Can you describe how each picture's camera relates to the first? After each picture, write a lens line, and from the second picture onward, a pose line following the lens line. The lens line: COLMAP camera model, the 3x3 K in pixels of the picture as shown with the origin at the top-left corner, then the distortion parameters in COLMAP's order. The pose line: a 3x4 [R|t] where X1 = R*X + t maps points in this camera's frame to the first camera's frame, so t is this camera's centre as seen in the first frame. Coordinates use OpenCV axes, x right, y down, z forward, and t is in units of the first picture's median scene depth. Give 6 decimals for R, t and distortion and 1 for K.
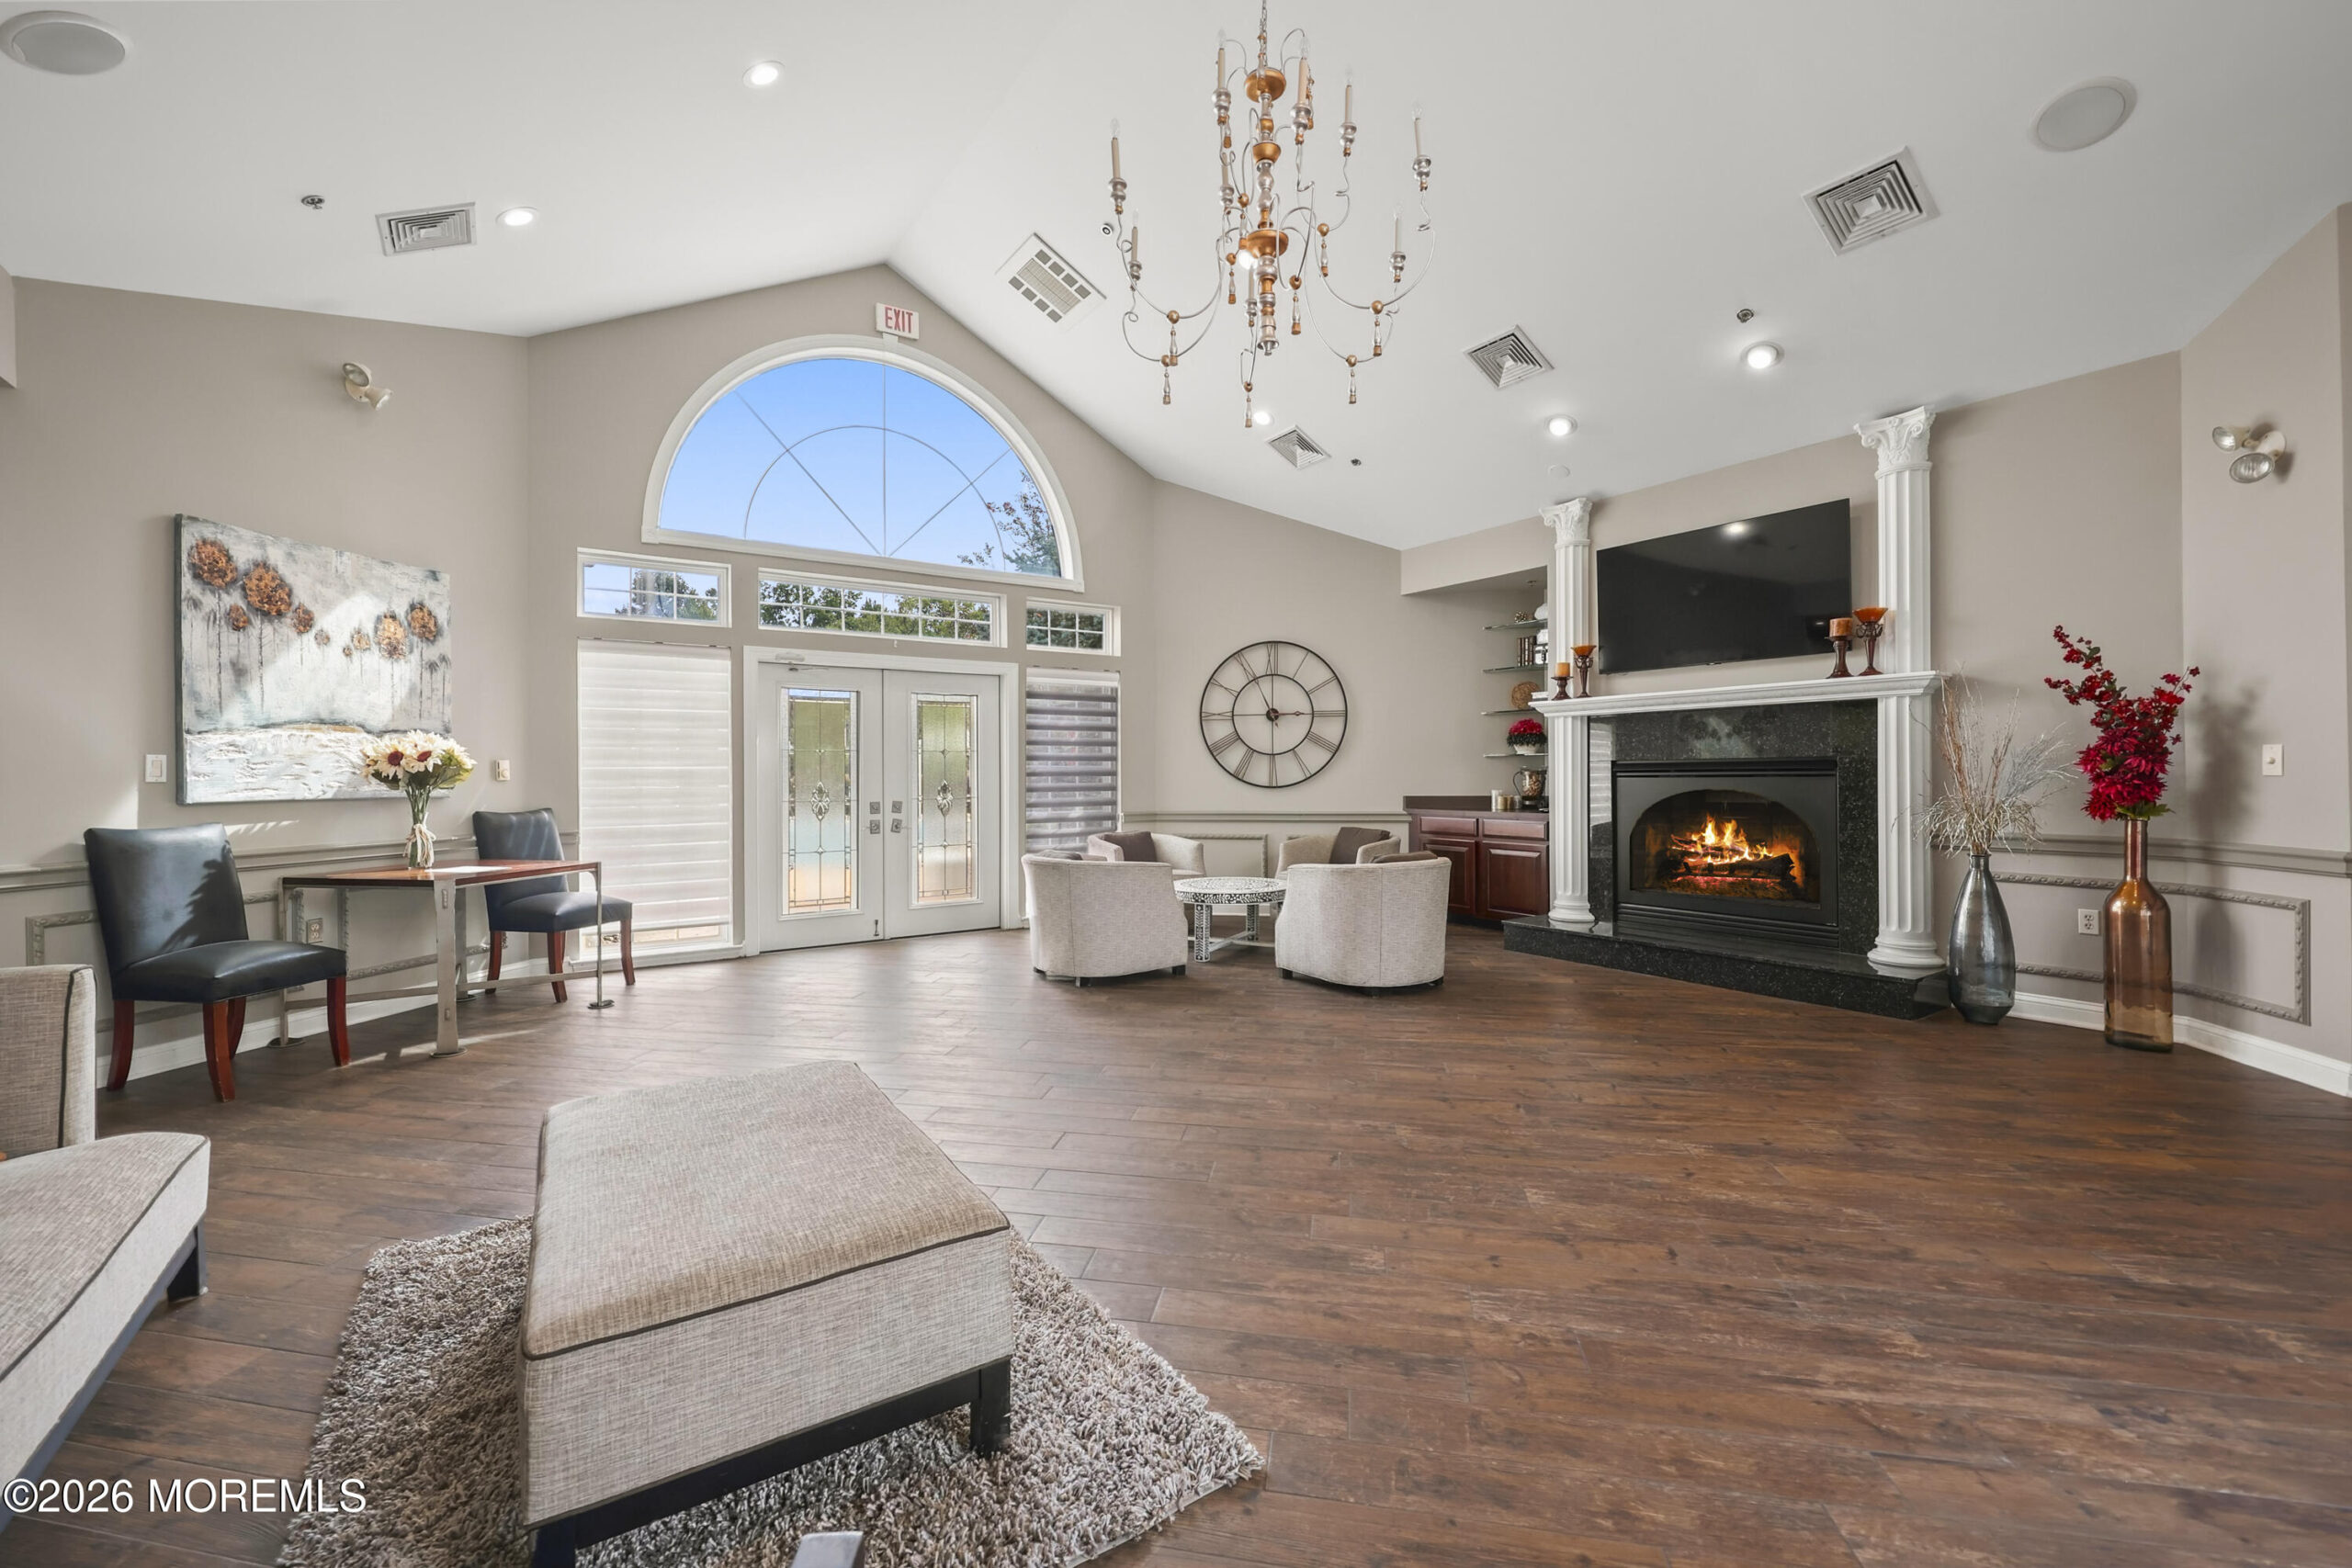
lens RADIAL K [[962.1, 0, 1176.0], [0, 962.1, 784.0], [0, 0, 1]] dist [-0.000190, -0.000036]
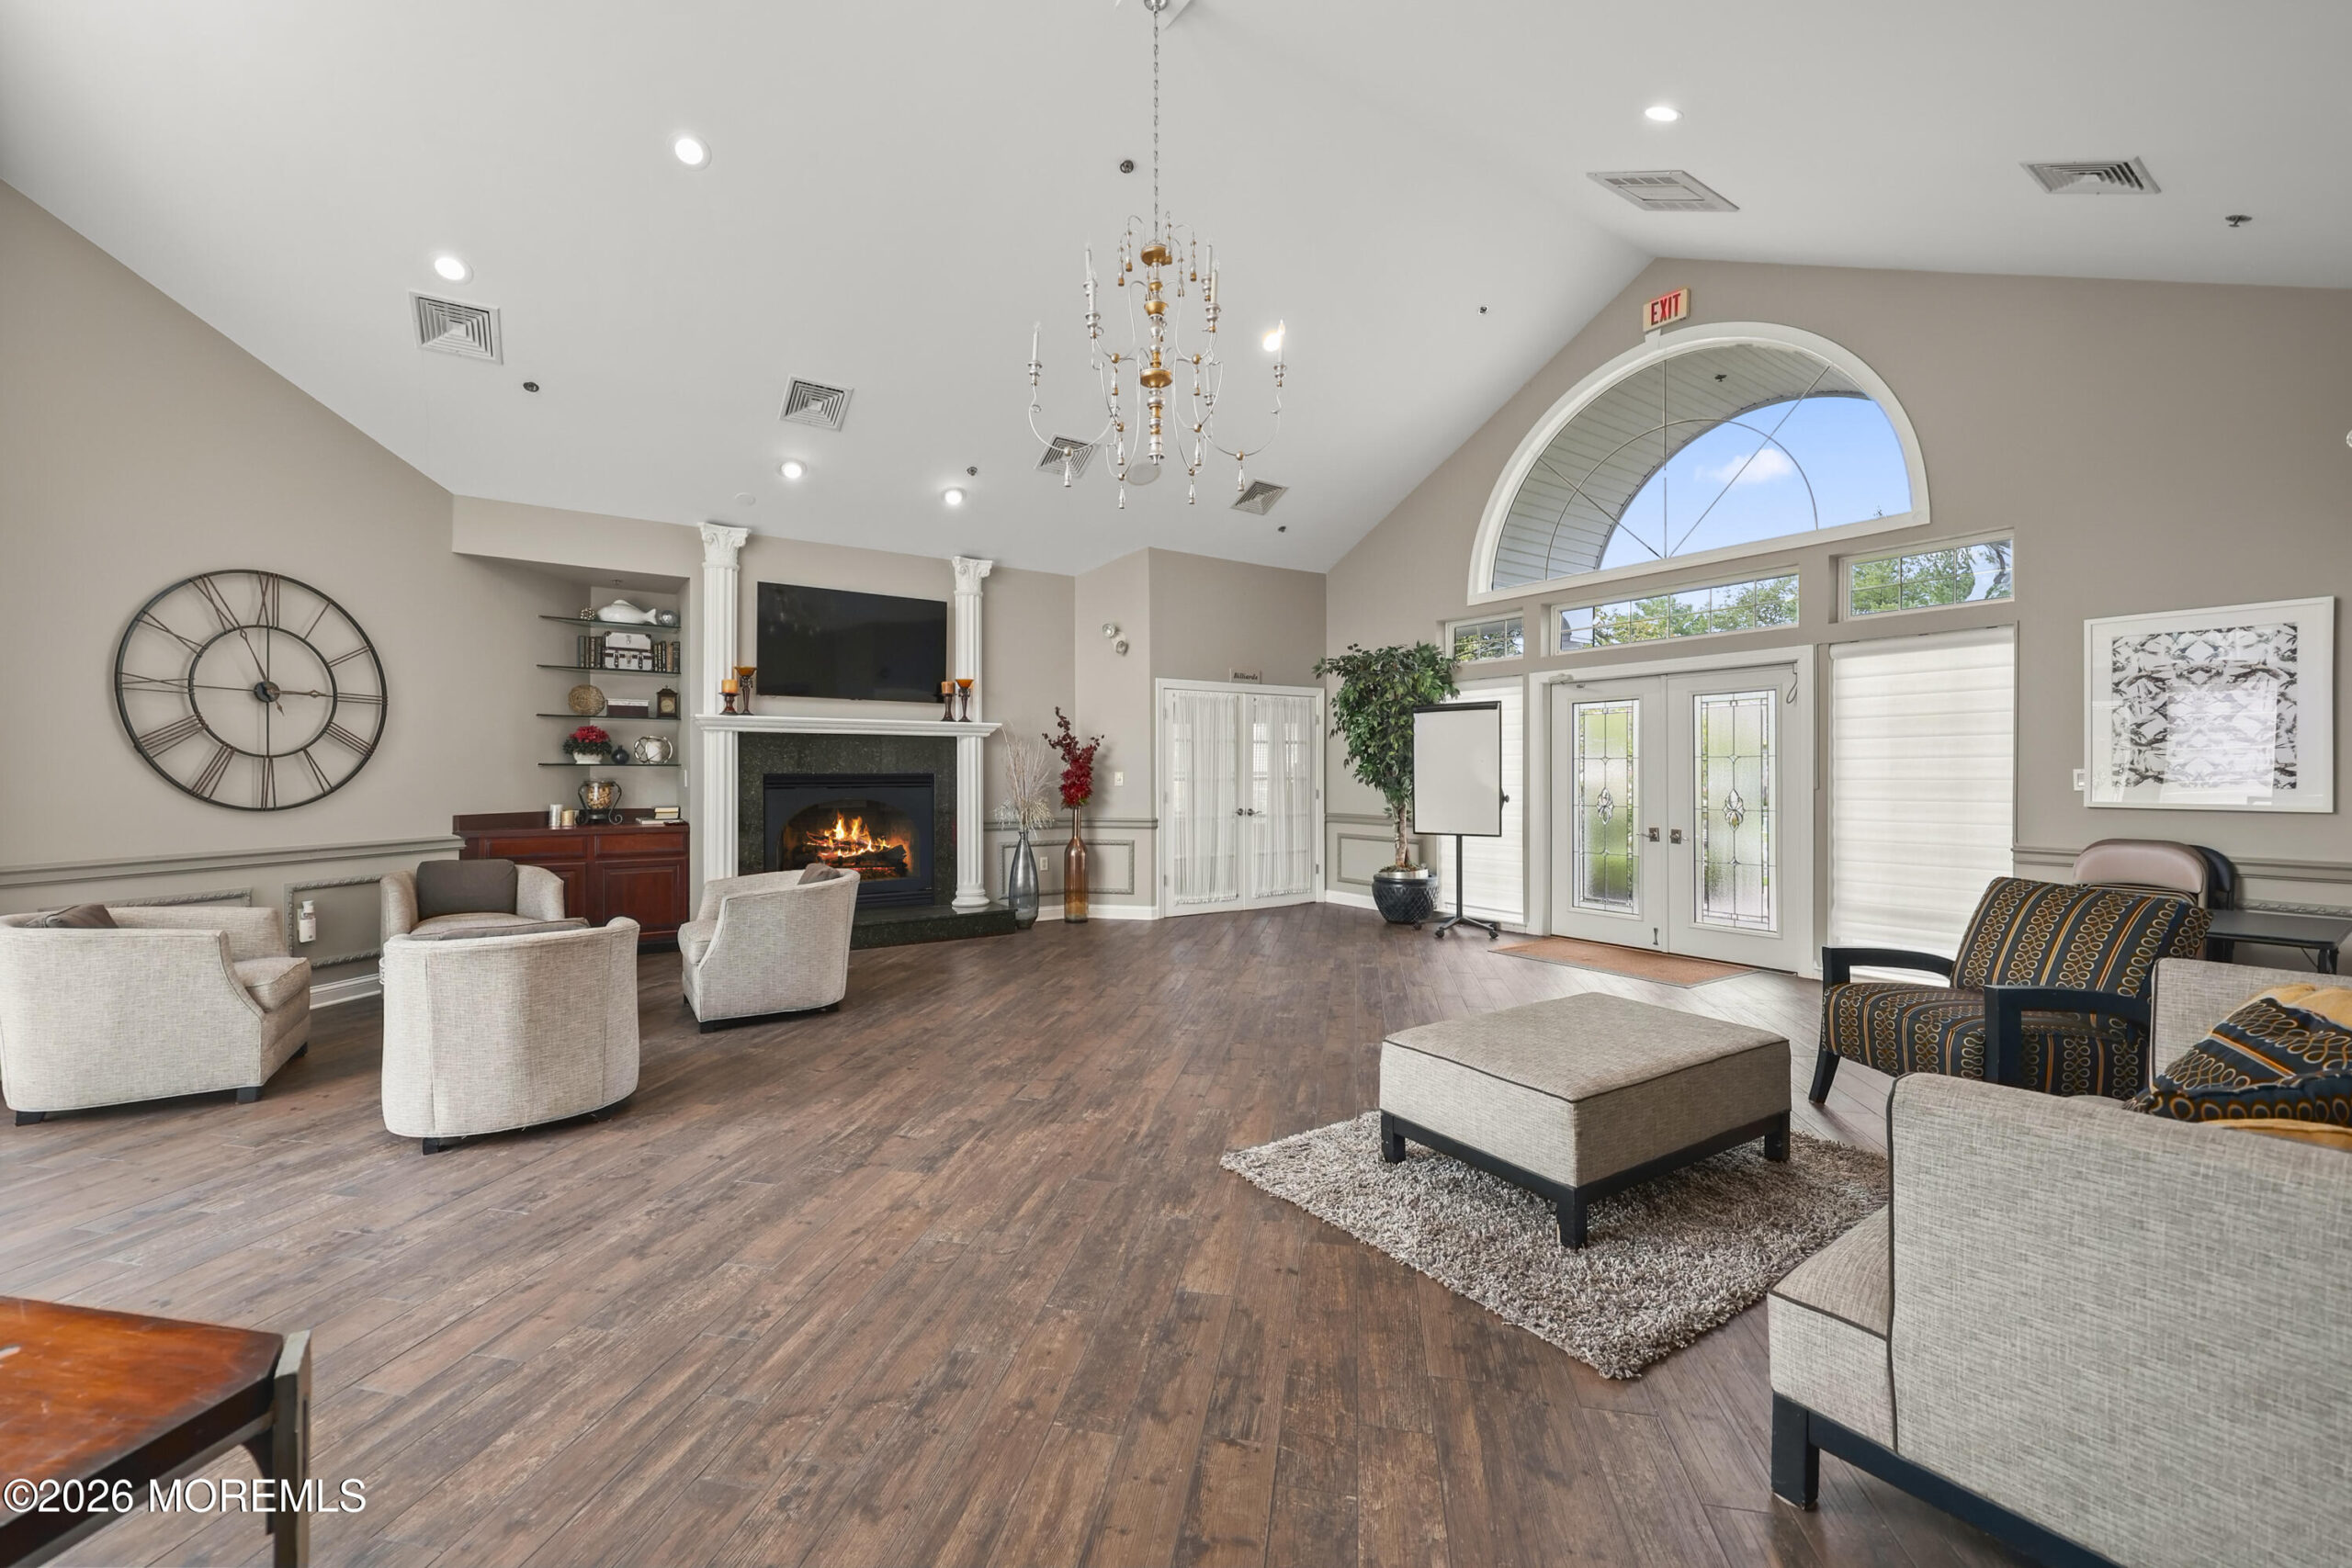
lens RADIAL K [[962.1, 0, 1176.0], [0, 962.1, 784.0], [0, 0, 1]] dist [-0.000190, -0.000036]
pose [[-0.005730, -0.002856, 0.999980, -0.706612], [0.010047, 0.999945, 0.002914, -0.012085], [-0.999933, 0.010063, -0.005701, 0.574702]]
